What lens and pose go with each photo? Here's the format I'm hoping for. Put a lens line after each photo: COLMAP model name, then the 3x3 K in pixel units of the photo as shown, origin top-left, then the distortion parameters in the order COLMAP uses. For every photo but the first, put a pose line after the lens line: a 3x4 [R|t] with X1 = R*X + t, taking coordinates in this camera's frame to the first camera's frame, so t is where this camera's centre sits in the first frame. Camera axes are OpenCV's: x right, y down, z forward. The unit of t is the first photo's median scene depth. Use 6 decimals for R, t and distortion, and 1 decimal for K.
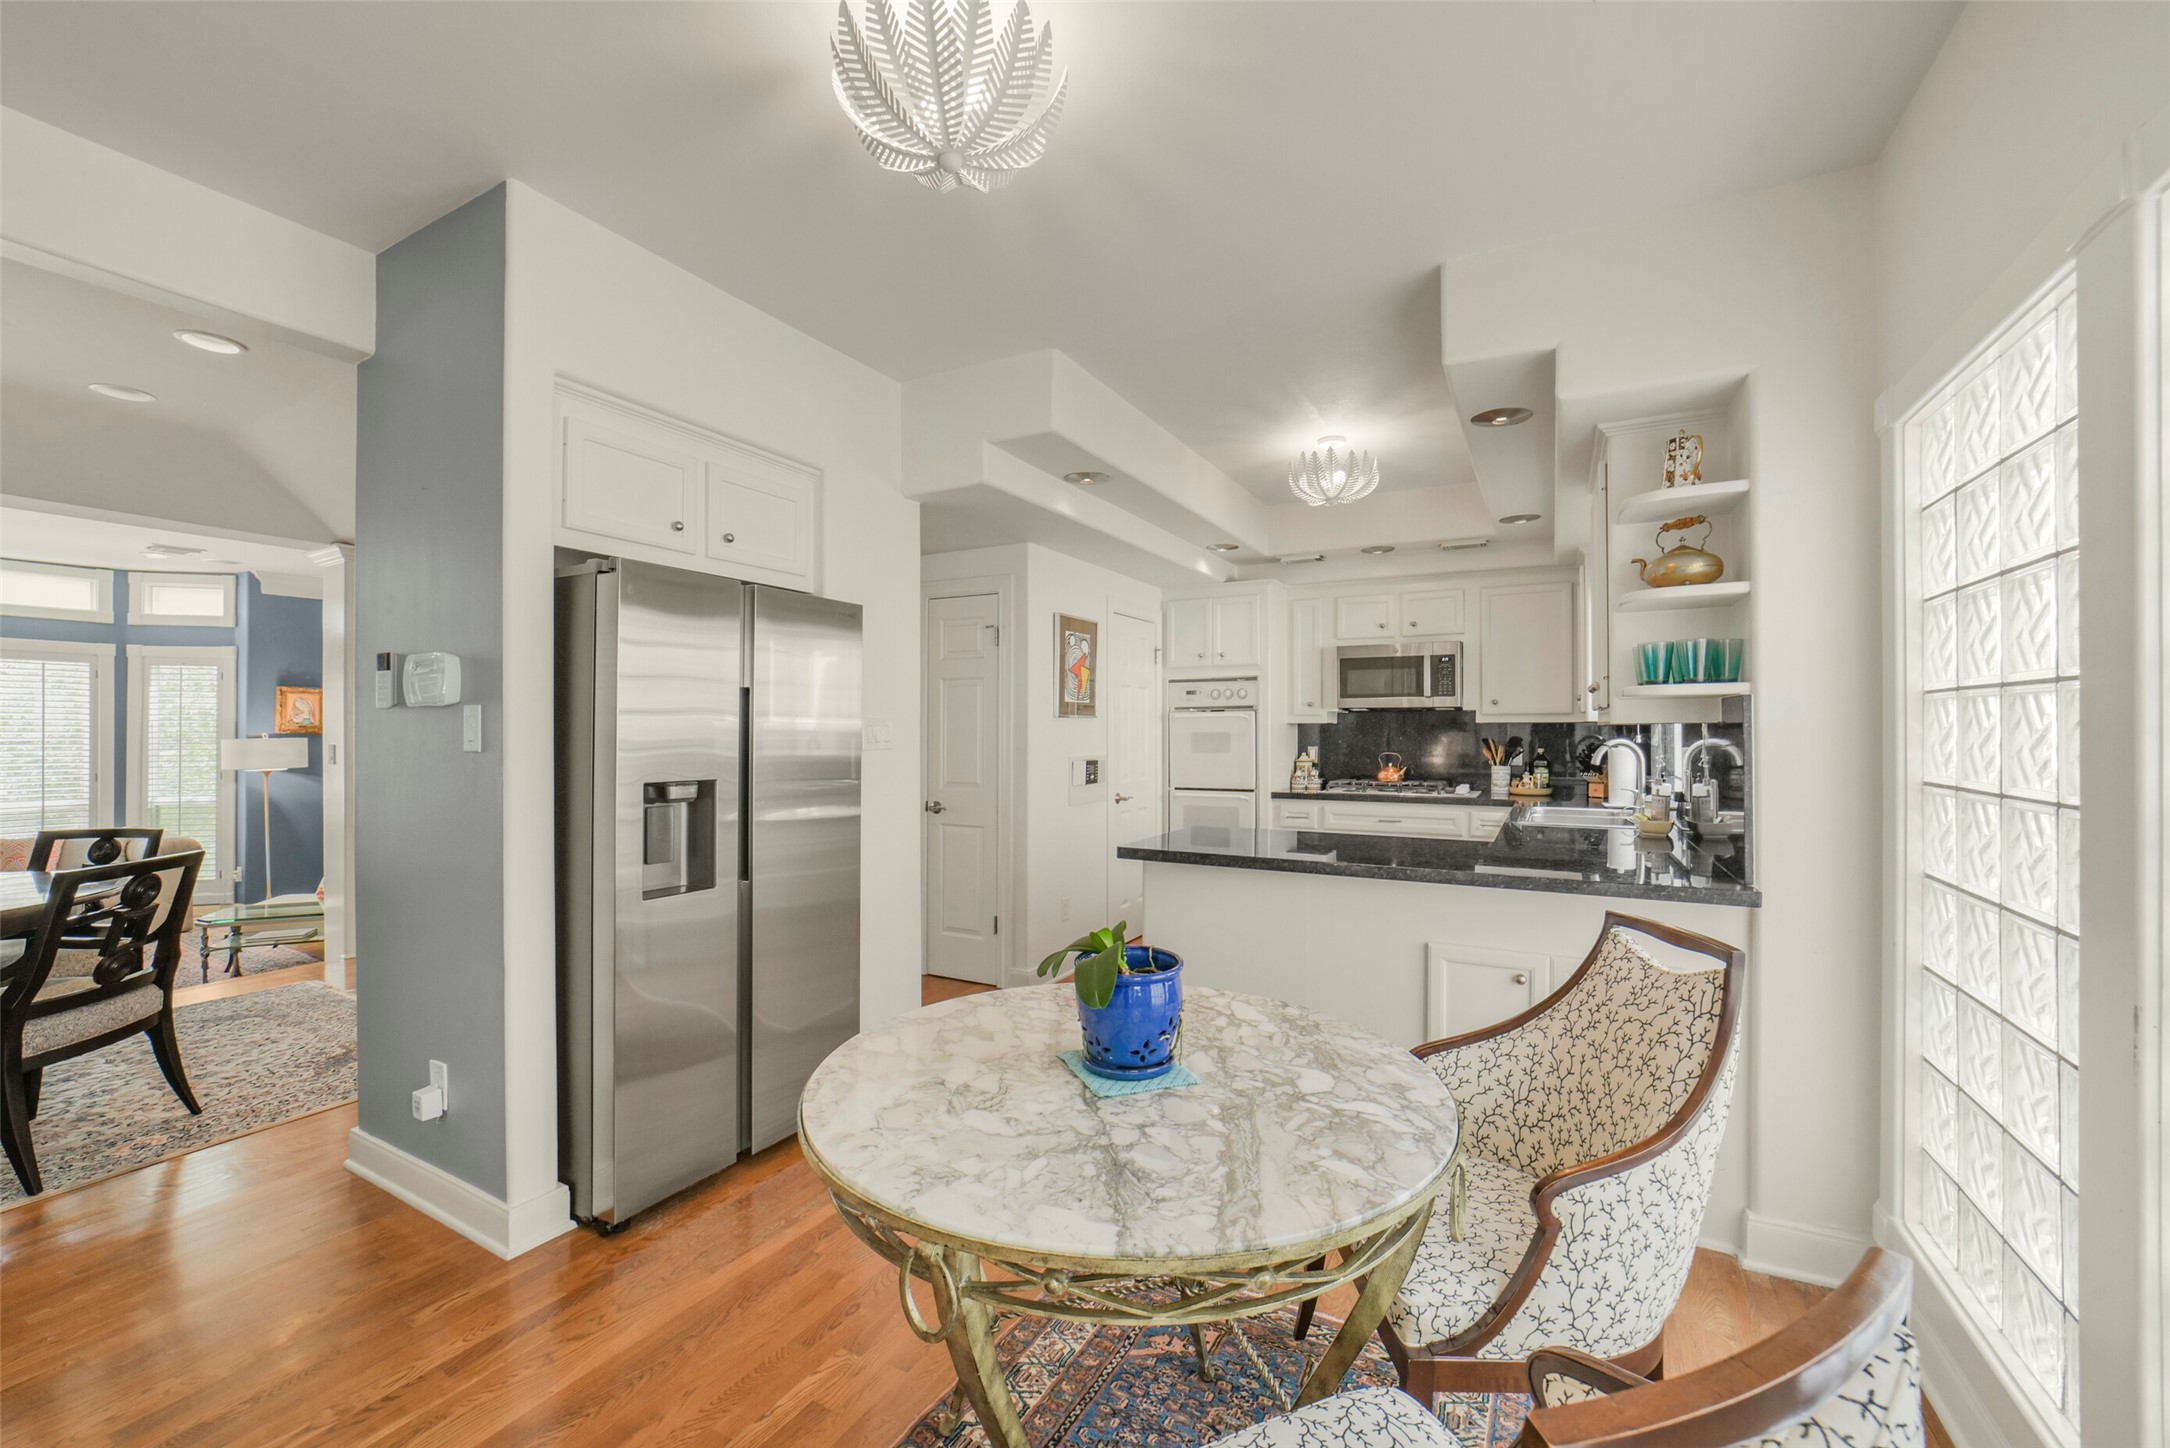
lens RADIAL K [[848.4, 0, 1078.0], [0, 848.4, 730.3], [0, 0, 1]] dist [-0.026381, 0.007014]
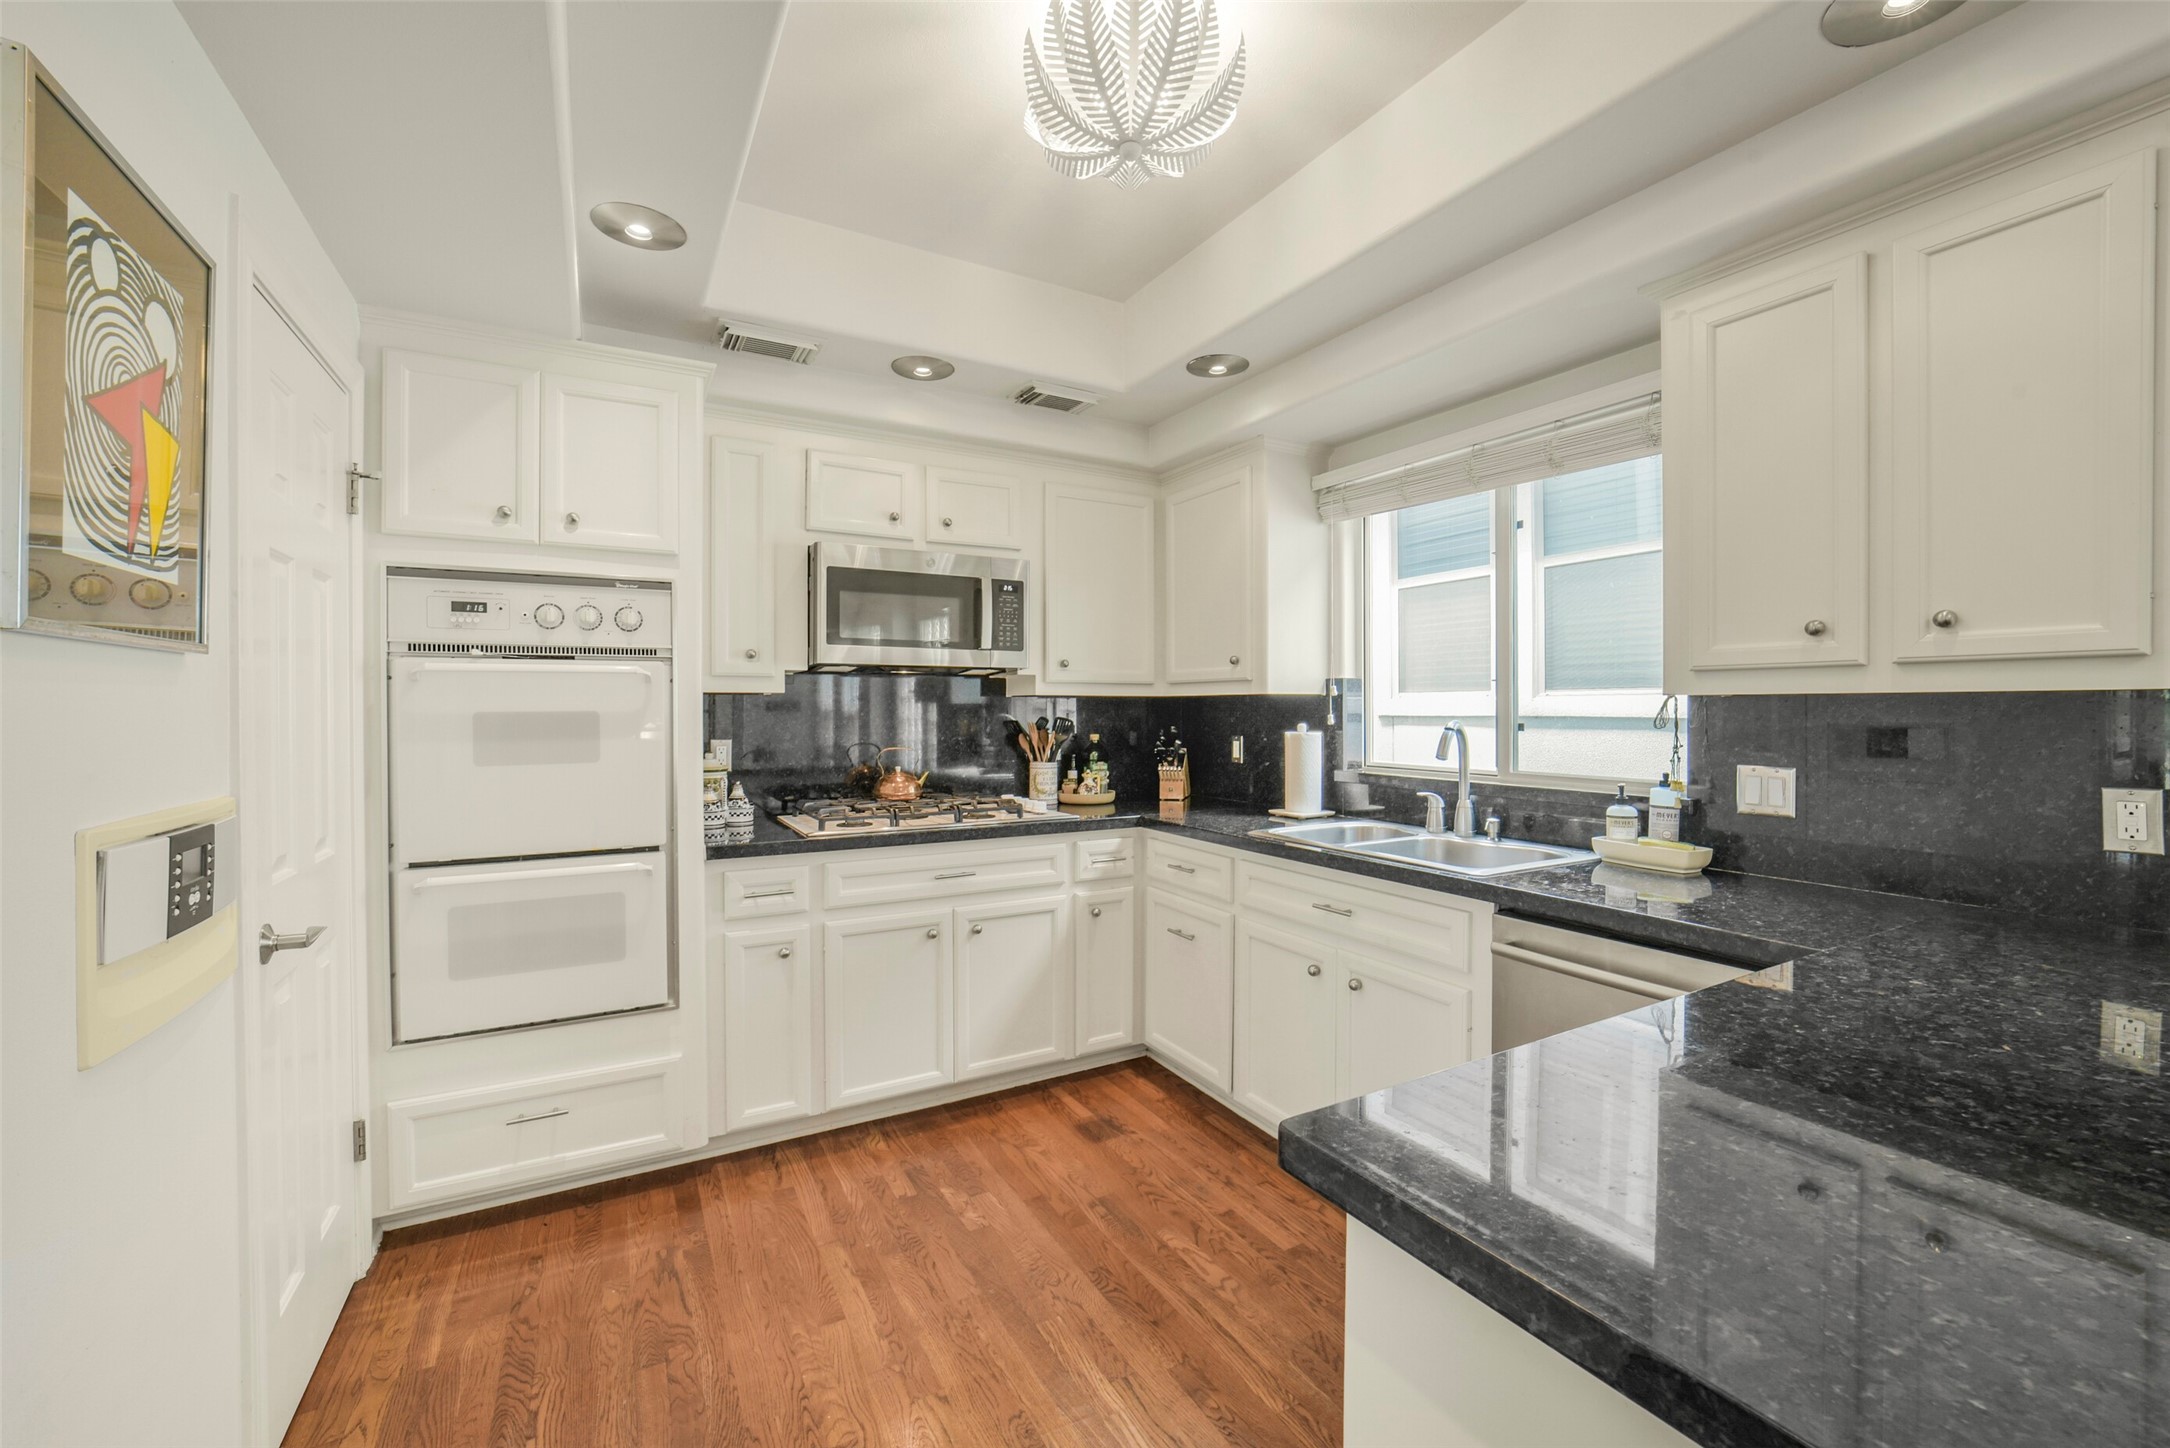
lens RADIAL K [[848.4, 0, 1073.4], [0, 848.4, 721.1], [0, 0, 1]] dist [-0.026381, 0.007014]
pose [[0.520467, -0.010728, 0.853814, -0.052492], [-0.000294, 0.999919, 0.012743, 0.001992], [-0.853882, -0.006883, 0.520422, 0.647529]]
